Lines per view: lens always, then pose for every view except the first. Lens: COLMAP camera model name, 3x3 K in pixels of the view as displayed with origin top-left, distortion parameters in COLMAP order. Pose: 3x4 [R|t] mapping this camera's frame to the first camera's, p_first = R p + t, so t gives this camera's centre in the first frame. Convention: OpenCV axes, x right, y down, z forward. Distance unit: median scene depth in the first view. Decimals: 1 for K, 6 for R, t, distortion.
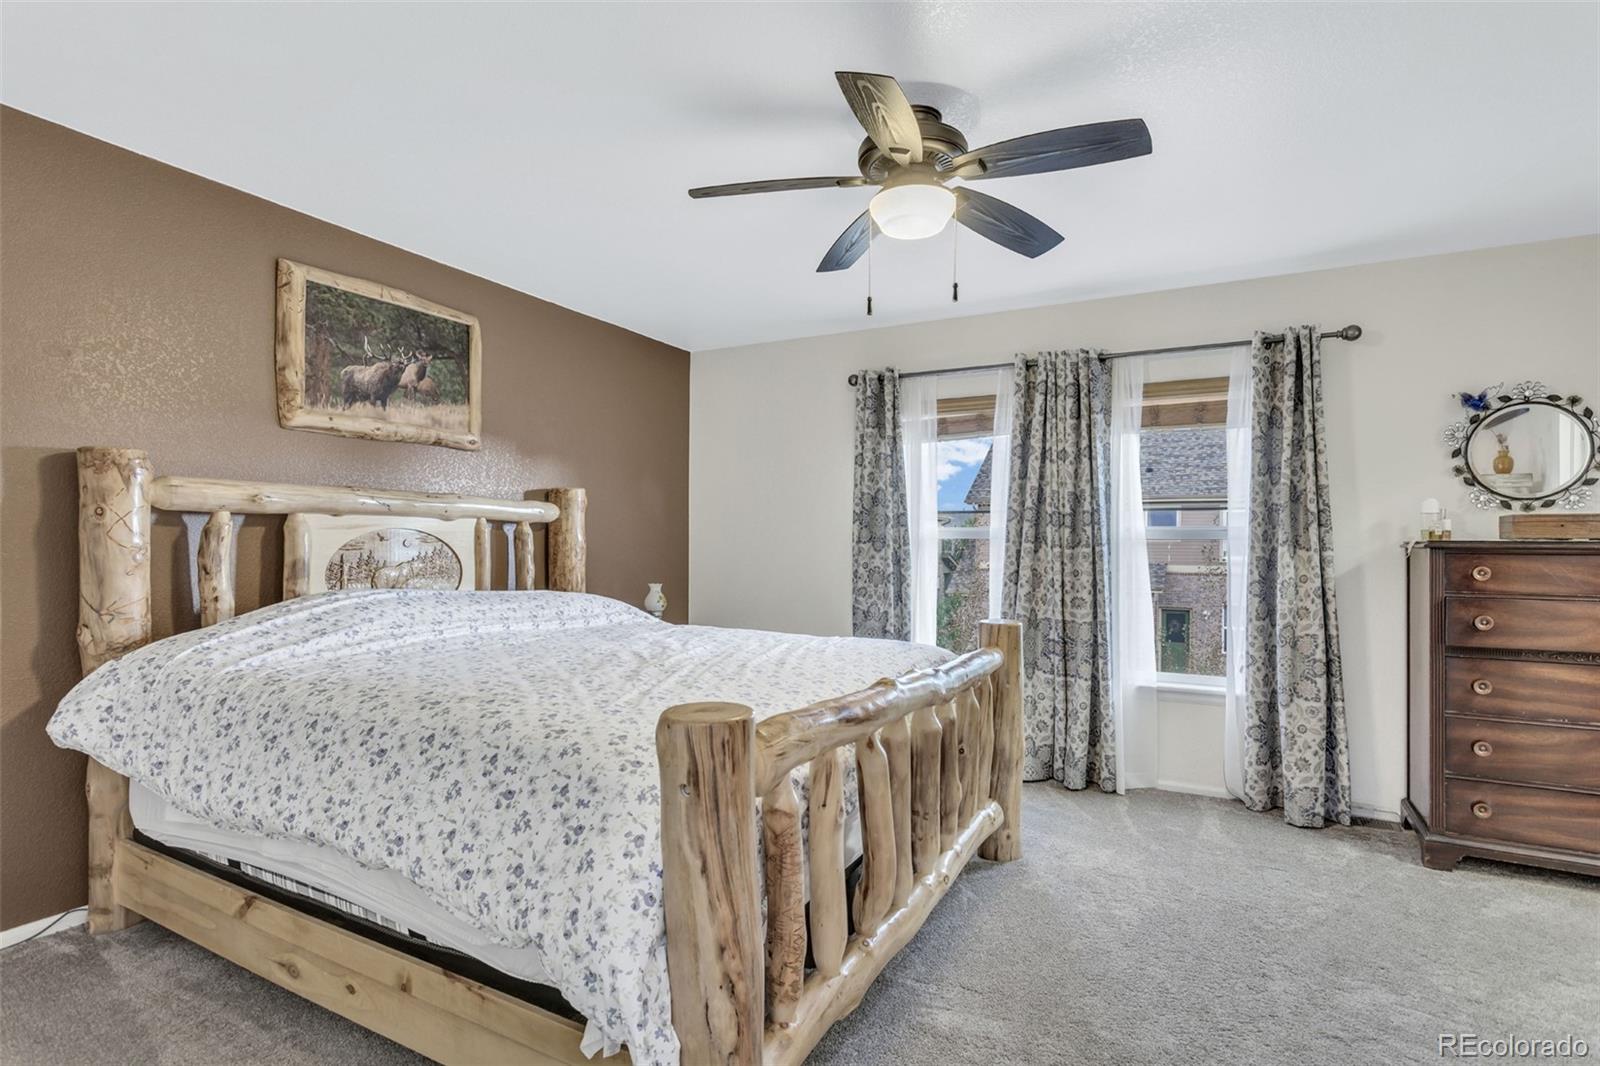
lens RADIAL K [[803.2, 0, 797.0], [0, 803.2, 528.1], [0, 0, 1]] dist [-0.001269, 0.000914]
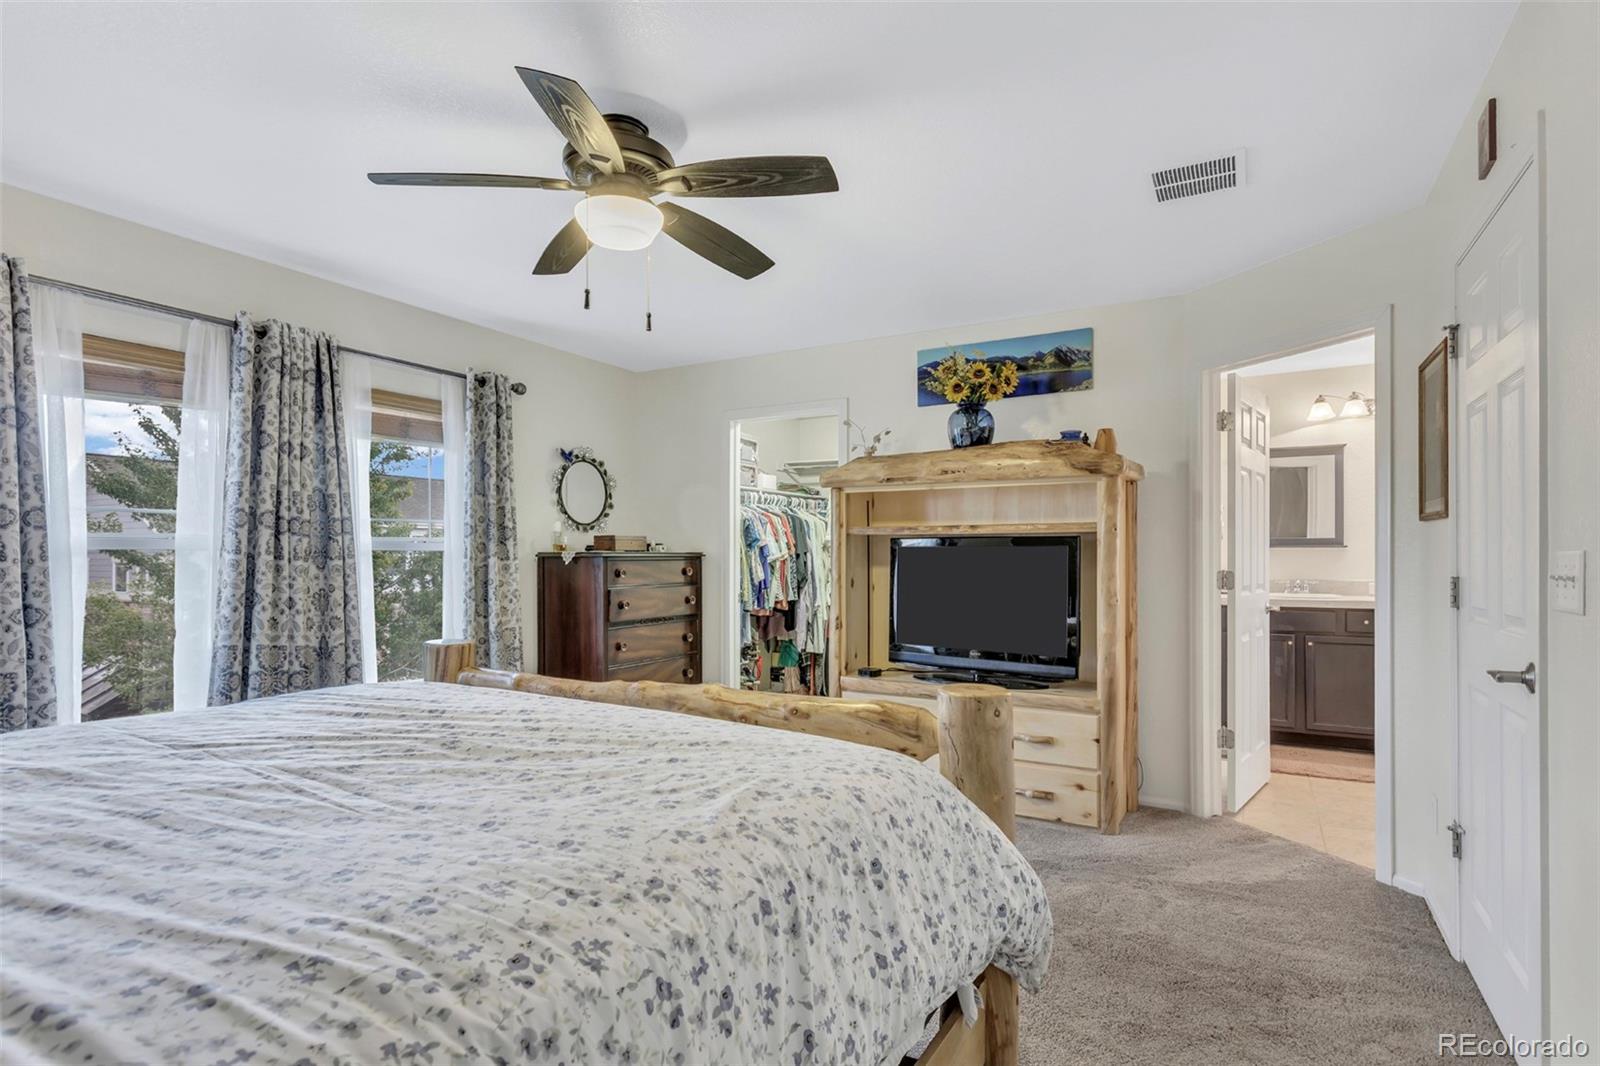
lens RADIAL K [[803.2, 0, 797.0], [0, 803.2, 528.1], [0, 0, 1]] dist [-0.001269, 0.000914]
pose [[0.004202, 0.017546, 0.999837, -0.550642], [-0.025825, 0.999514, -0.017432, -0.011436], [-0.999658, -0.025747, 0.004653, 0.525494]]
